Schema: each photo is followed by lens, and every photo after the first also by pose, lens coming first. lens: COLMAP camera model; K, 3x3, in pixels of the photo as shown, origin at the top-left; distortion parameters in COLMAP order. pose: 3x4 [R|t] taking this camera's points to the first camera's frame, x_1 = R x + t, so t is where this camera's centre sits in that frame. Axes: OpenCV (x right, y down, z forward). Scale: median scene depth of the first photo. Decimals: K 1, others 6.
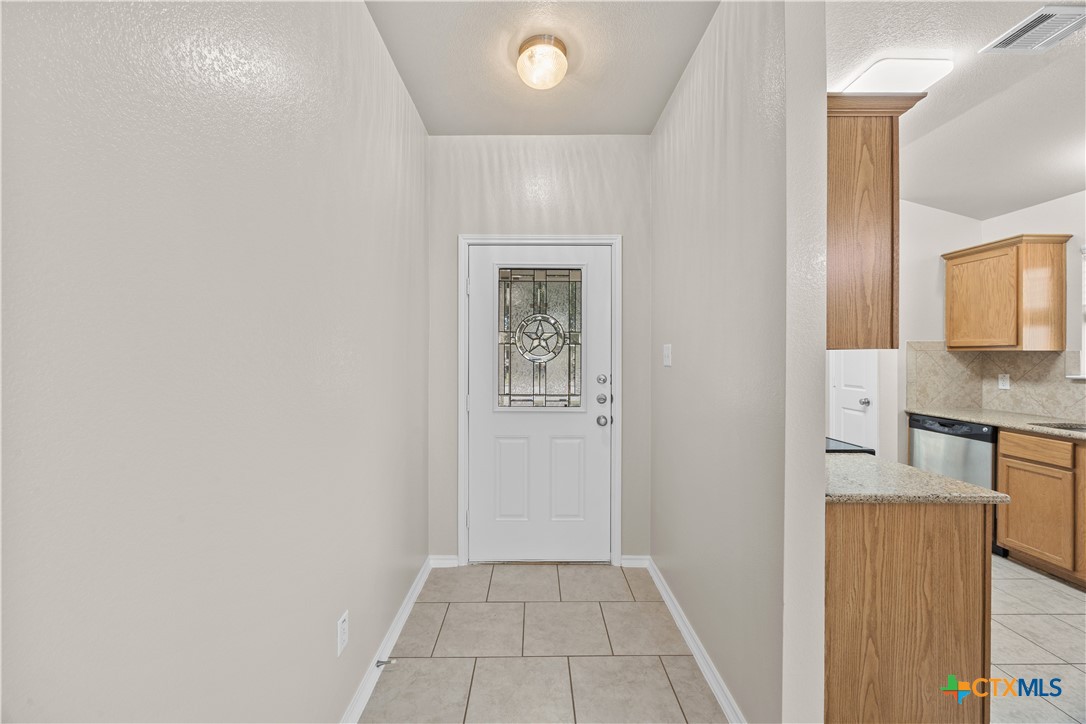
lens RADIAL K [[409.0, 0, 537.8], [0, 409.0, 354.7], [0, 0, 1]] dist [-0.001936, -0.000122]
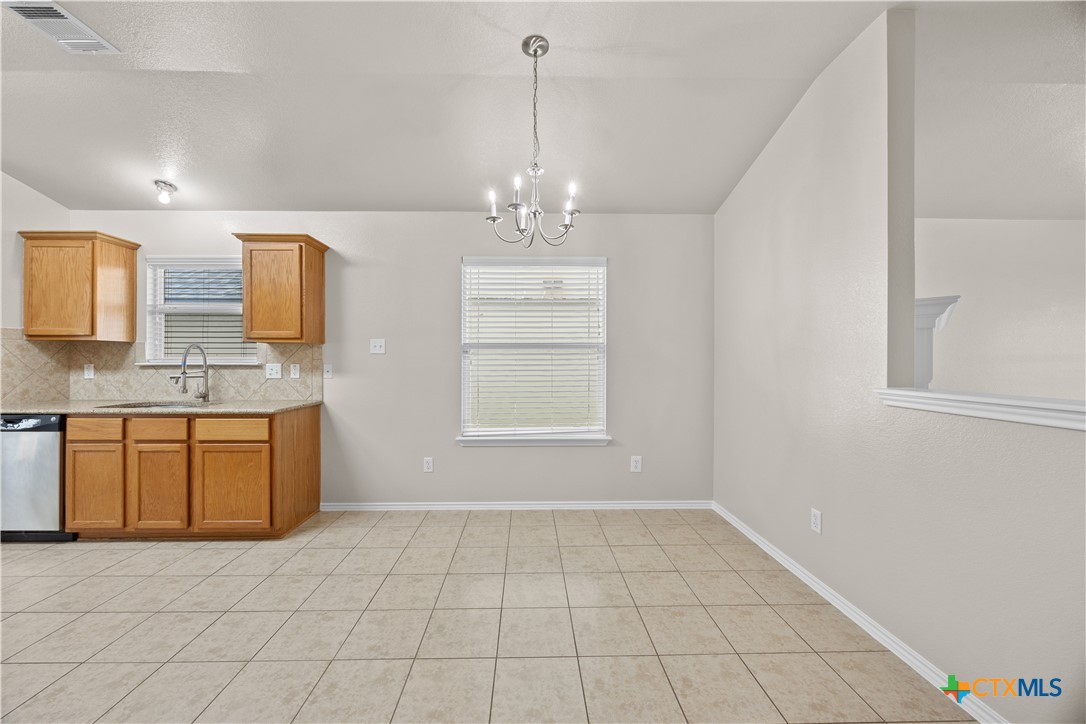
lens RADIAL K [[408.4, 0, 537.1], [0, 408.4, 359.4], [0, 0, 1]] dist [-0.004282, -0.000257]
pose [[-0.013363, -0.001047, 0.999910, 0.111842], [-0.001705, 0.999998, 0.001024, 0.037873], [-0.999909, -0.001691, -0.013365, -0.143460]]
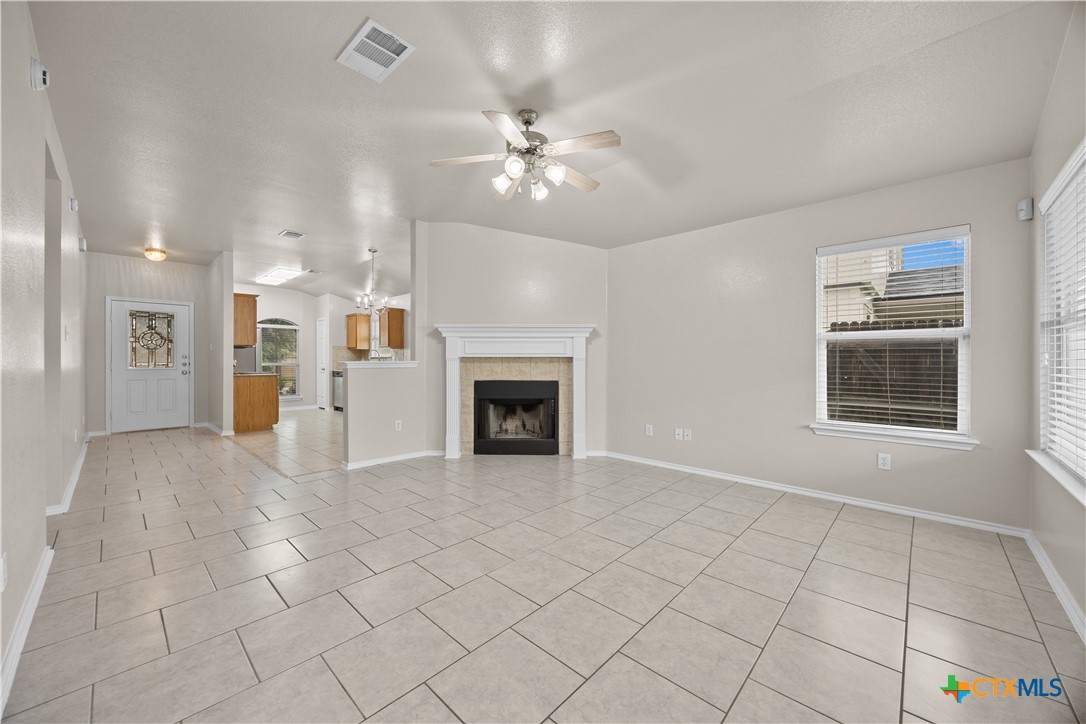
lens RADIAL K [[406.0, 0, 538.0], [0, 406.0, 361.9], [0, 0, 1]] dist [-0.003836, -0.000274]
pose [[0.695023, -0.002511, 0.718983, -0.127195], [0.000043, 0.999994, 0.003451, 0.081064], [-0.718987, -0.002368, 0.695019, -2.322417]]
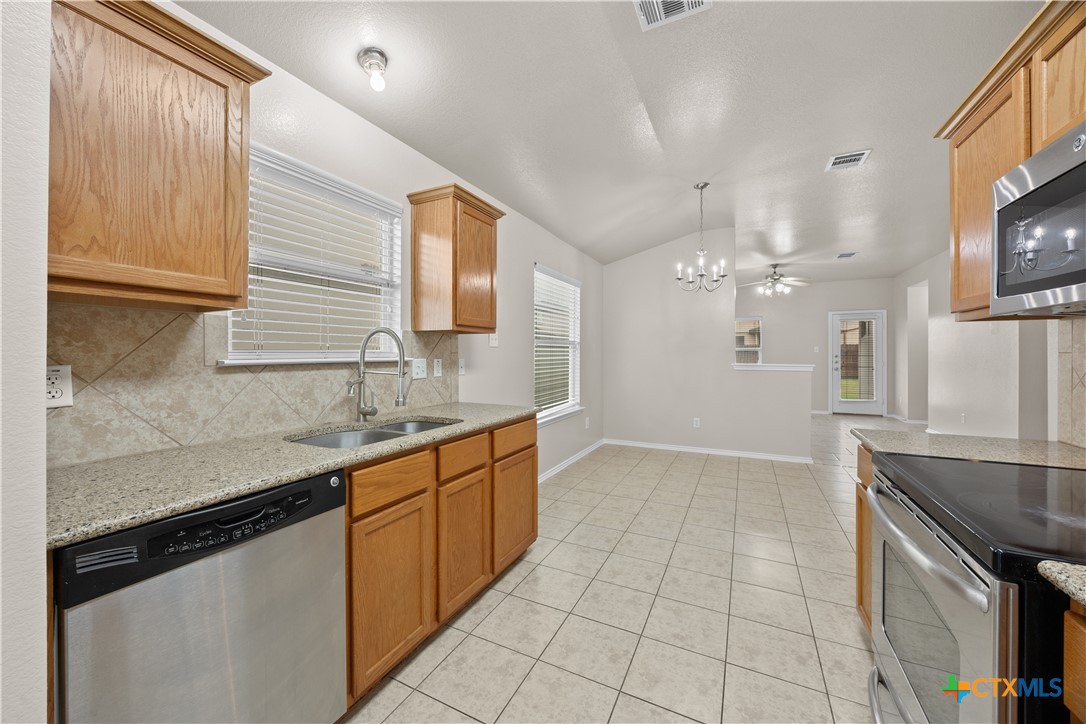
lens RADIAL K [[410.5, 0, 539.5], [0, 410.5, 354.1], [0, 0, 1]] dist [-0.001060, -0.000093]
pose [[-0.886760, -0.003059, 0.462220, 0.683849], [-0.002812, 0.999995, 0.001222, 0.041085], [-0.462221, -0.000216, -0.886765, 1.298945]]
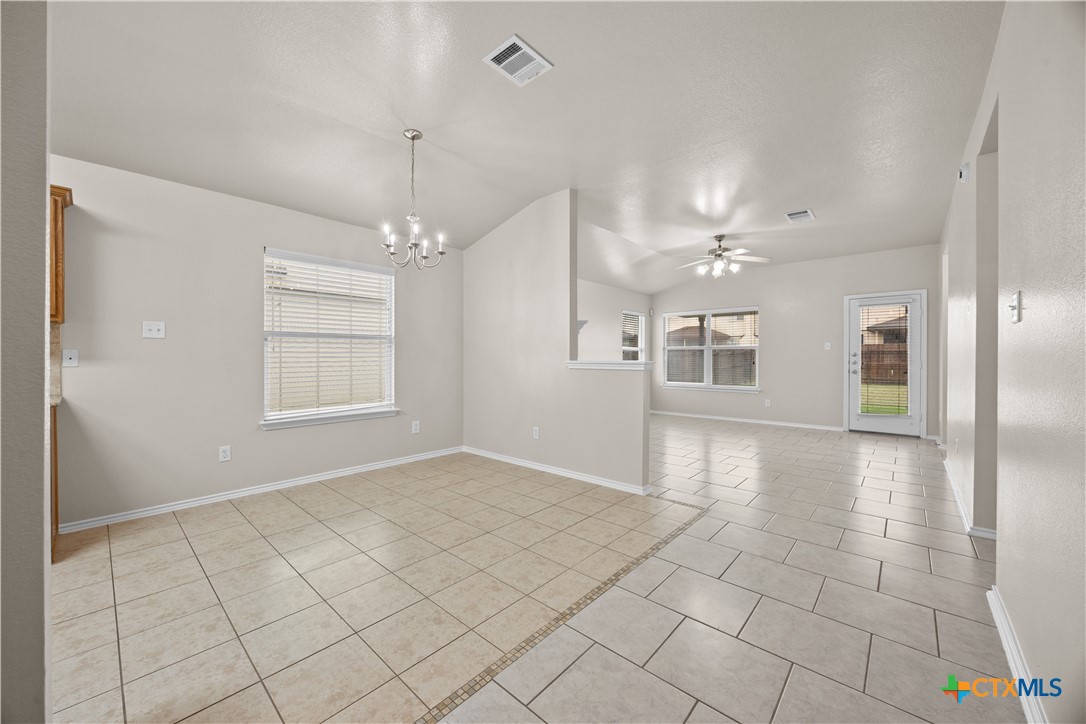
lens RADIAL K [[408.4, 0, 537.1], [0, 408.4, 359.4], [0, 0, 1]] dist [-0.004282, -0.000257]
pose [[-0.731994, -0.006083, 0.681284, -0.138296], [-0.002011, 0.999975, 0.006767, 0.069860], [-0.681308, 0.003584, -0.731988, 0.415973]]
